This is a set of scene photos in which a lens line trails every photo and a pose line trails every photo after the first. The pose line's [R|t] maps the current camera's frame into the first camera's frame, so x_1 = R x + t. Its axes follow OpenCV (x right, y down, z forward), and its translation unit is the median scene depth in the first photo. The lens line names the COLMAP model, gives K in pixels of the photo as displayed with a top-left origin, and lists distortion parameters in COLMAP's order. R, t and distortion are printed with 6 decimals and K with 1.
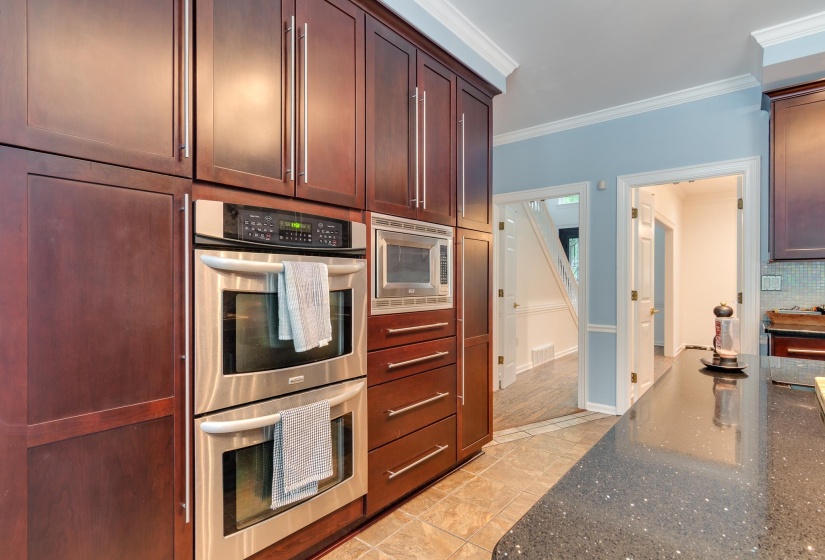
lens RADIAL K [[411.6, 0, 413.2], [0, 411.6, 283.0], [0, 0, 1]] dist [-0.001375, 0.000090]
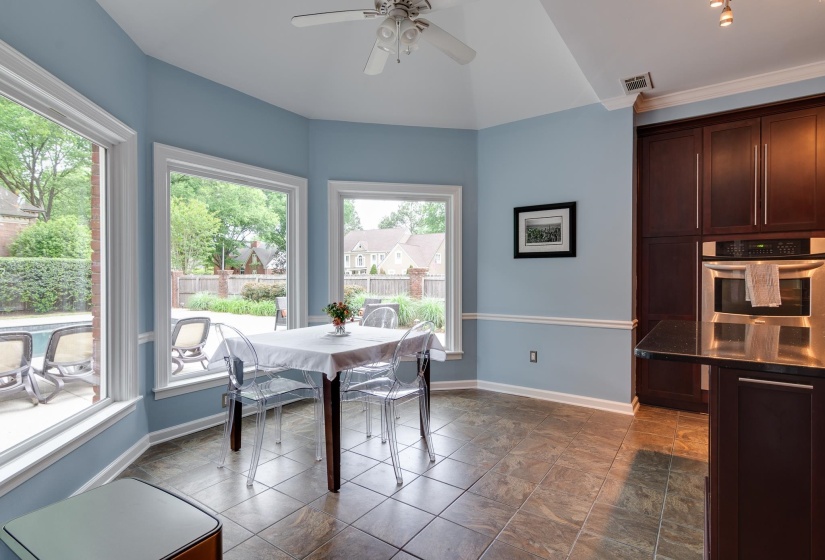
lens RADIAL K [[417.7, 0, 412.5], [0, 417.7, 280.0], [0, 0, 1]] dist [-0.000573, 0.000614]
pose [[0.079432, 0.009116, -0.996799, 1.828232], [-0.001228, 0.999958, 0.009047, 0.011973], [0.996840, 0.000505, 0.079440, -0.973560]]
